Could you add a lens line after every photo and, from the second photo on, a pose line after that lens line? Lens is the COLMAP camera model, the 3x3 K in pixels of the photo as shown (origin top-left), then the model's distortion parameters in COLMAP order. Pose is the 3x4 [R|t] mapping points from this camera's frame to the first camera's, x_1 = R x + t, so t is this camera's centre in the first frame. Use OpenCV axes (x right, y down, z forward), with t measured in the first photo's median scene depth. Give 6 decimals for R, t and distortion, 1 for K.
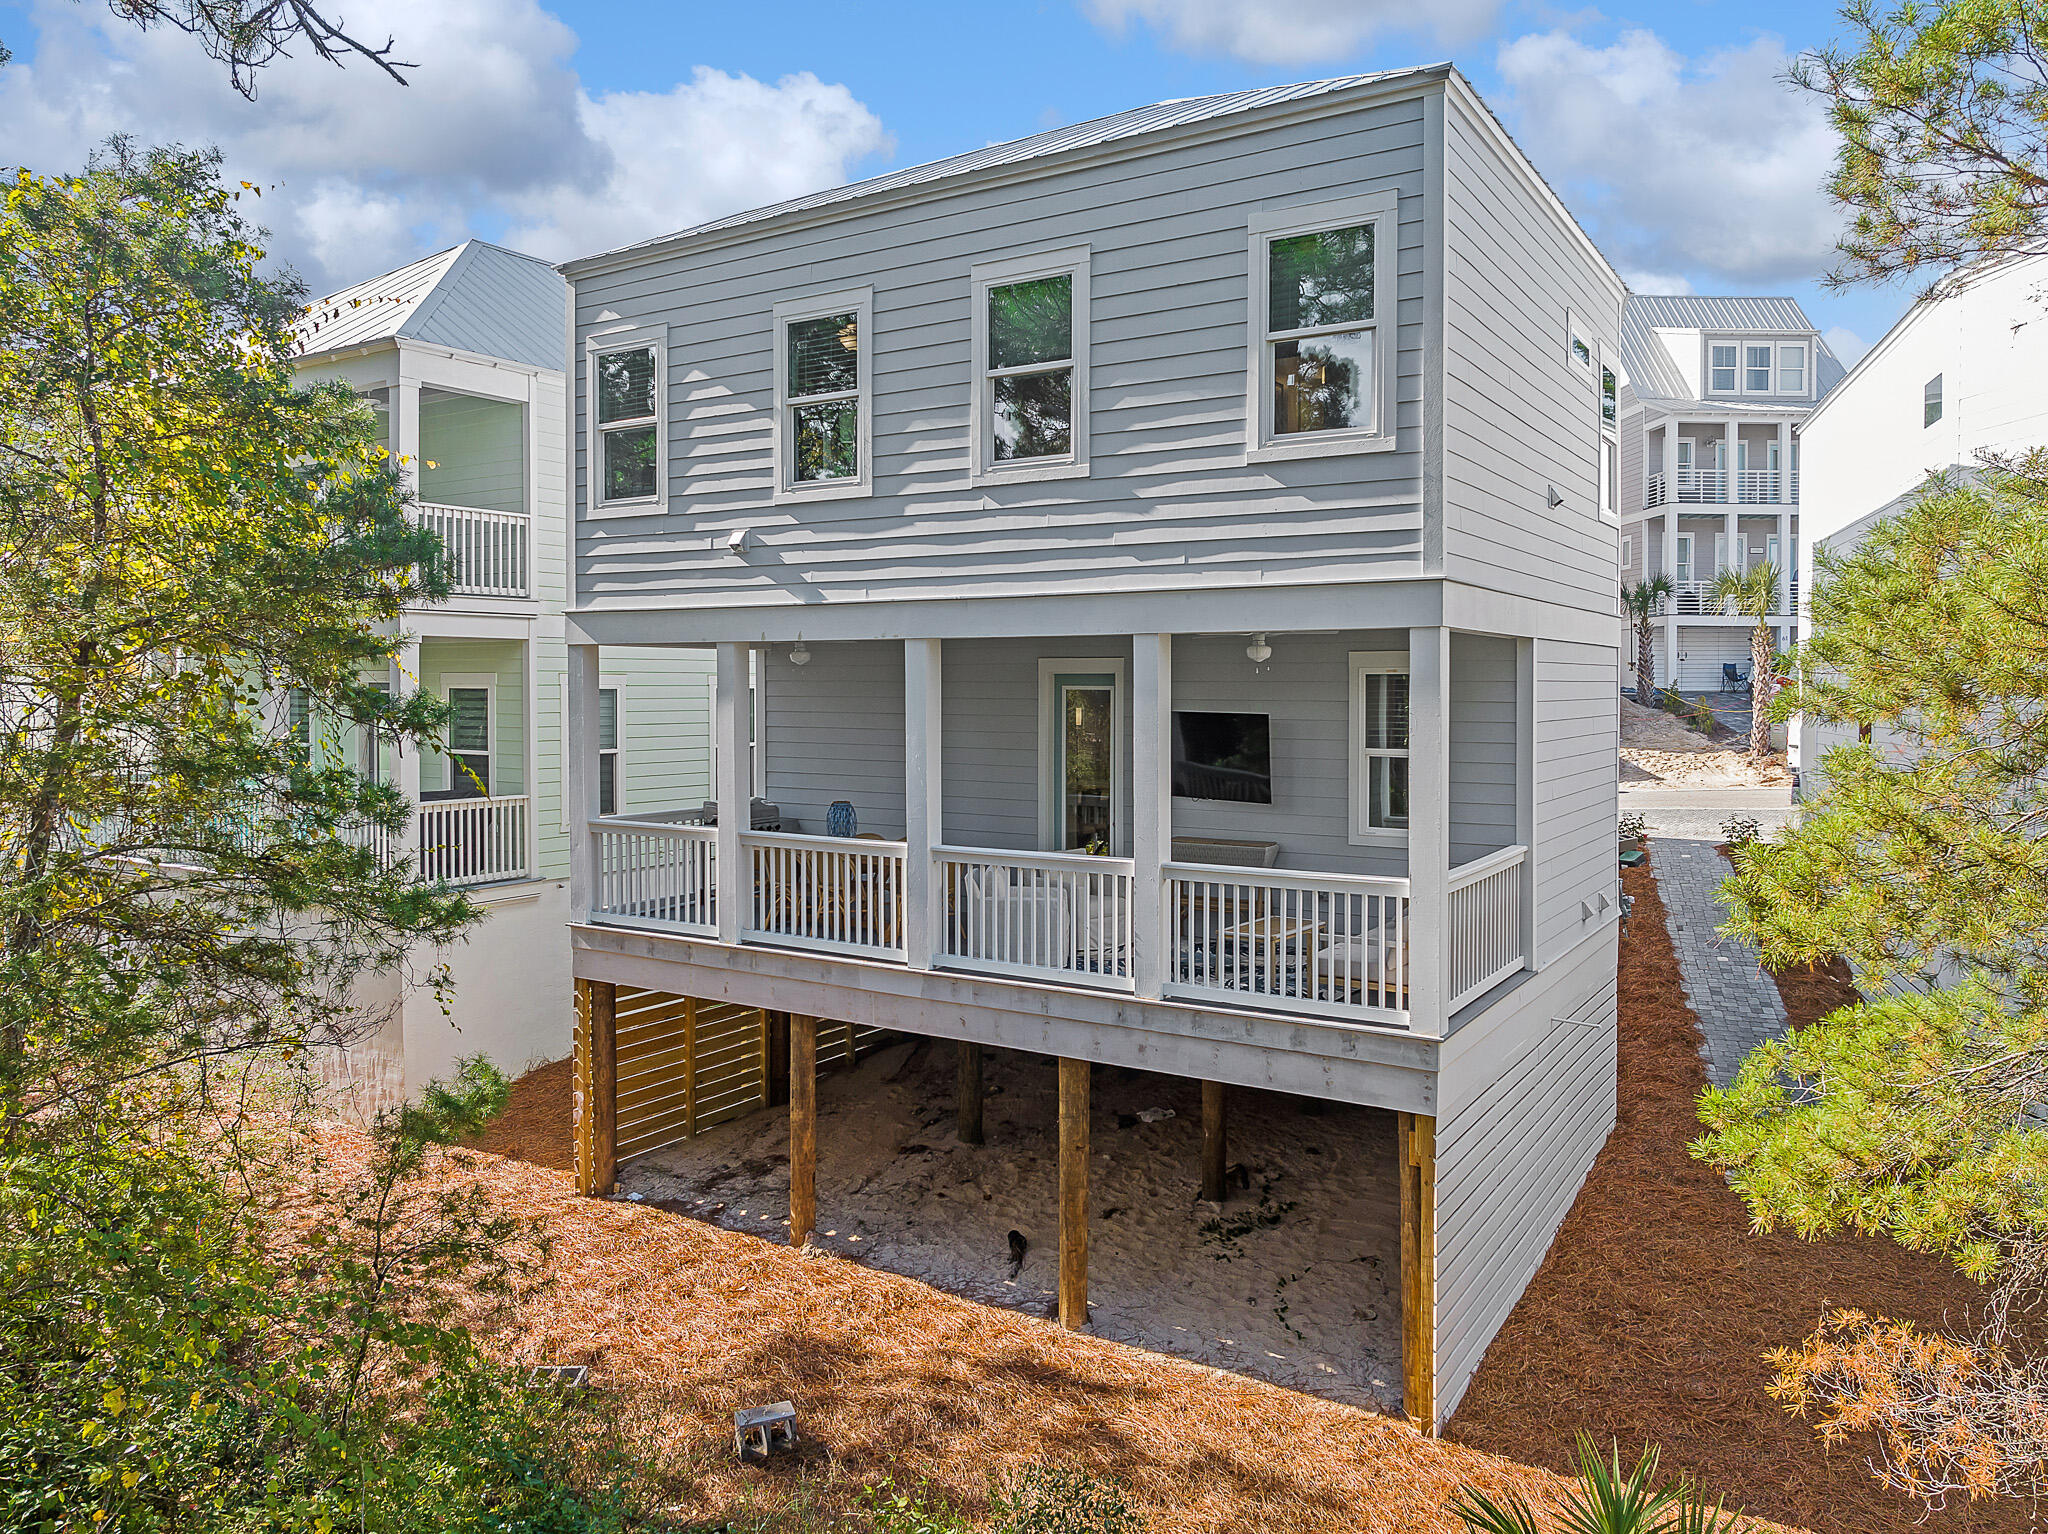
lens RADIAL K [[1479.9, 0, 1018.4], [0, 1479.9, 776.3], [0, 0, 1]] dist [-0.020014, 0.007361]
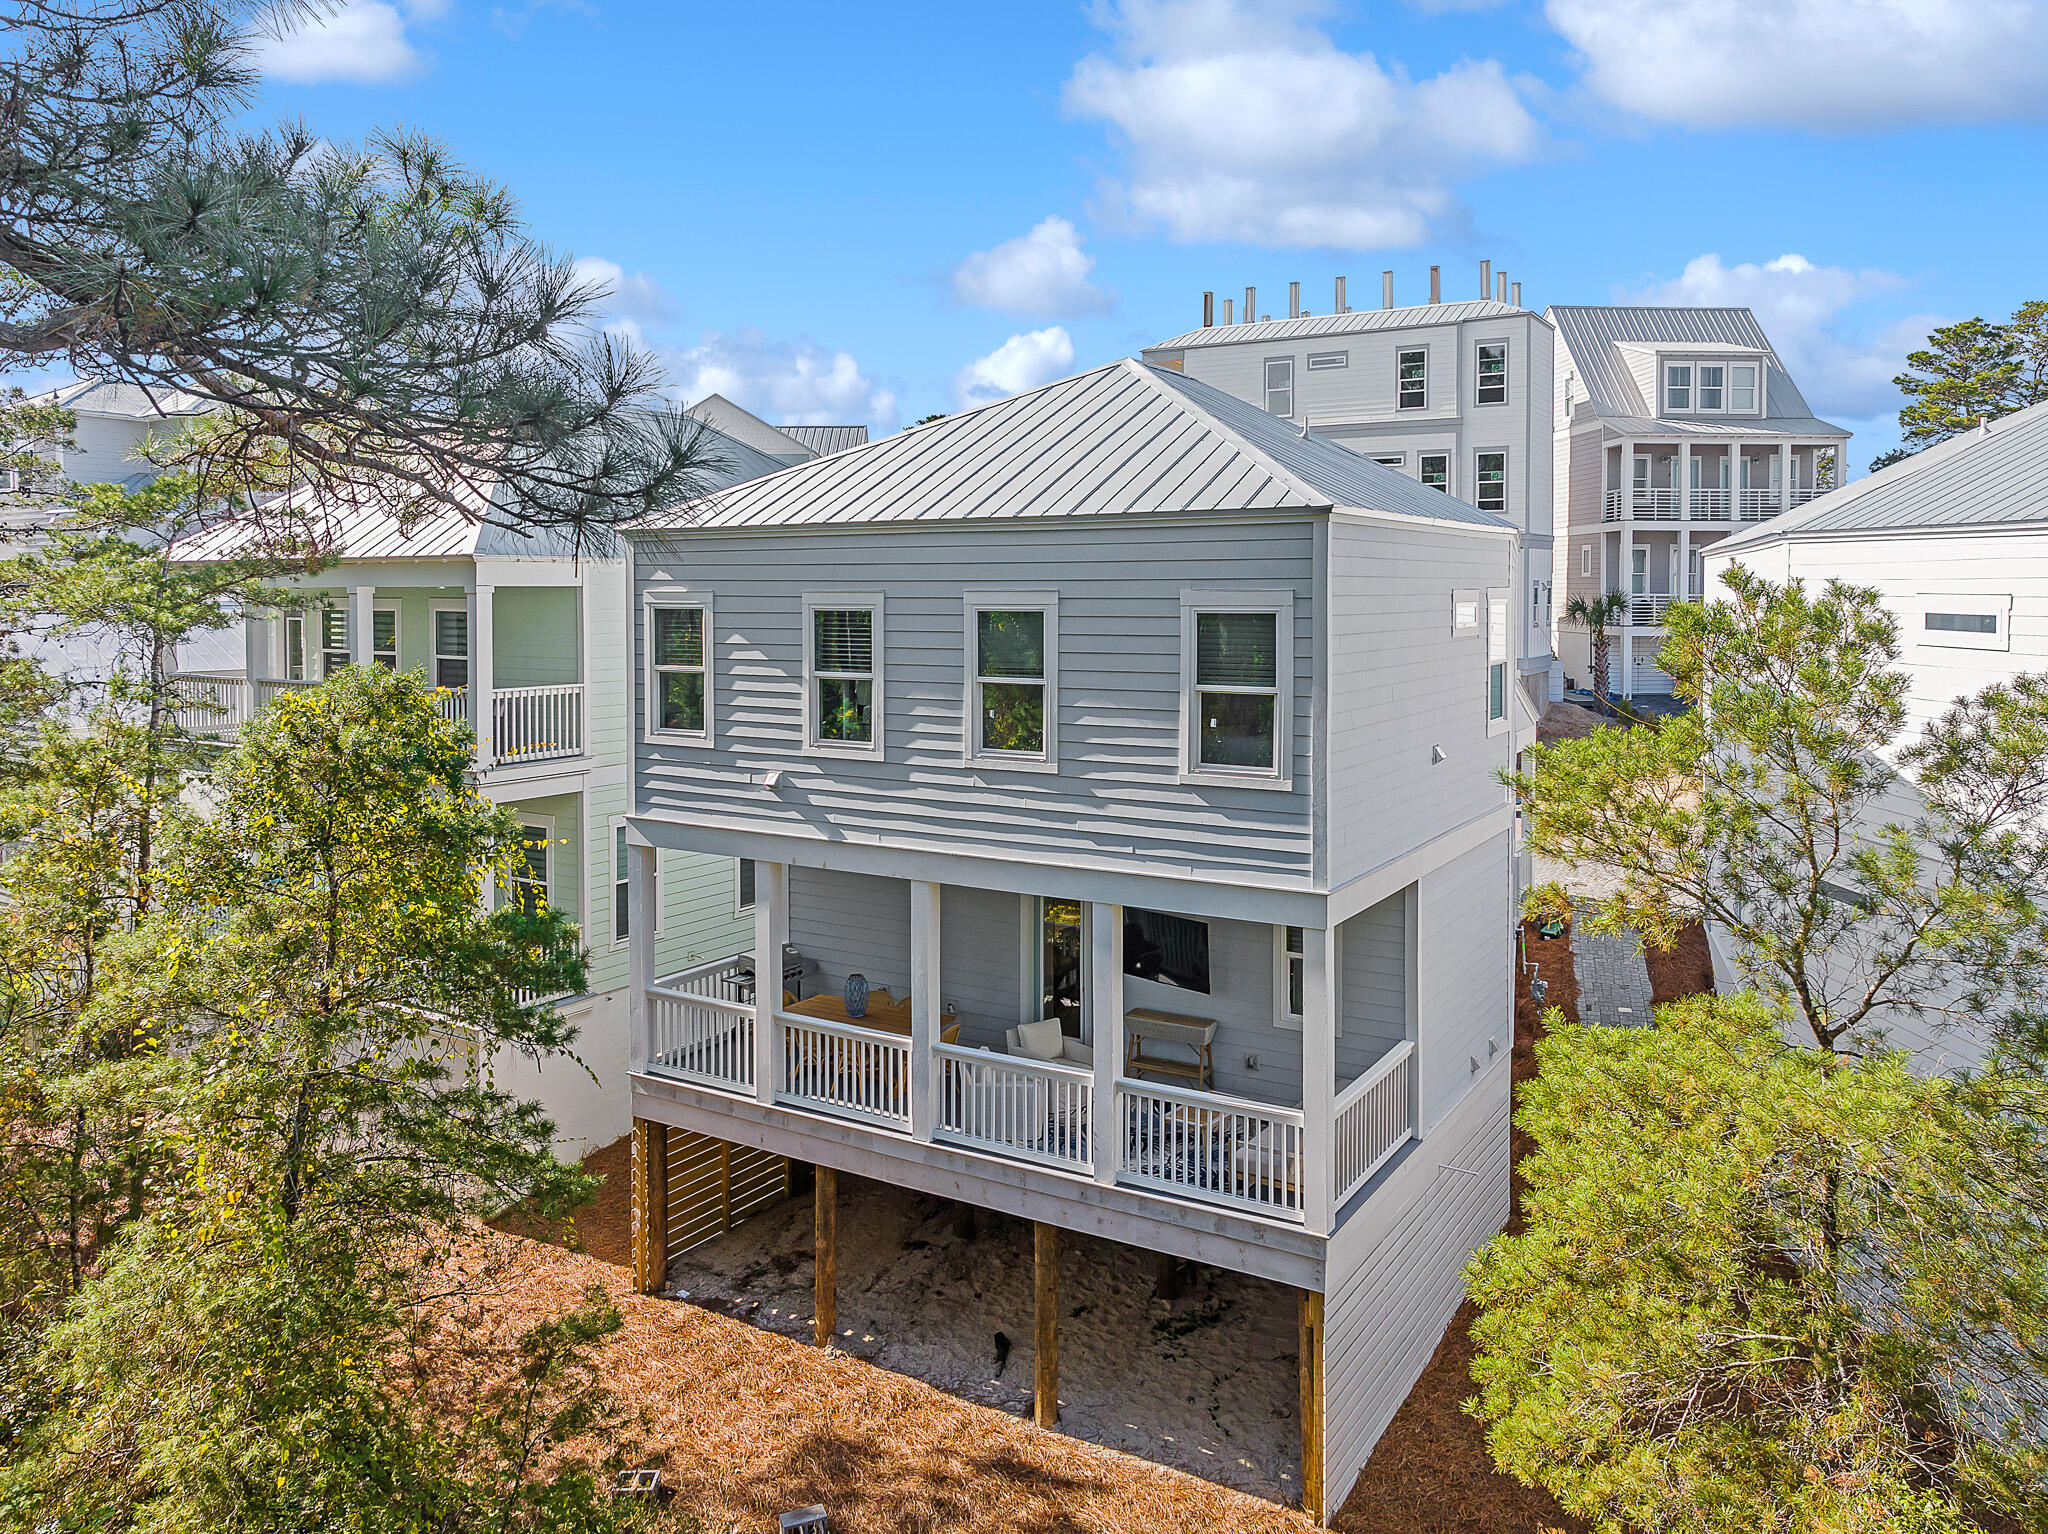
lens RADIAL K [[1479.9, 0, 1021.0], [0, 1479.9, 717.7], [0, 0, 1]] dist [-0.020014, 0.007361]
pose [[0.999976, 0.000889, 0.006855, 0.007070], [-0.000980, 0.999912, 0.013209, -0.239409], [-0.006843, -0.013216, 0.999889, -0.233257]]
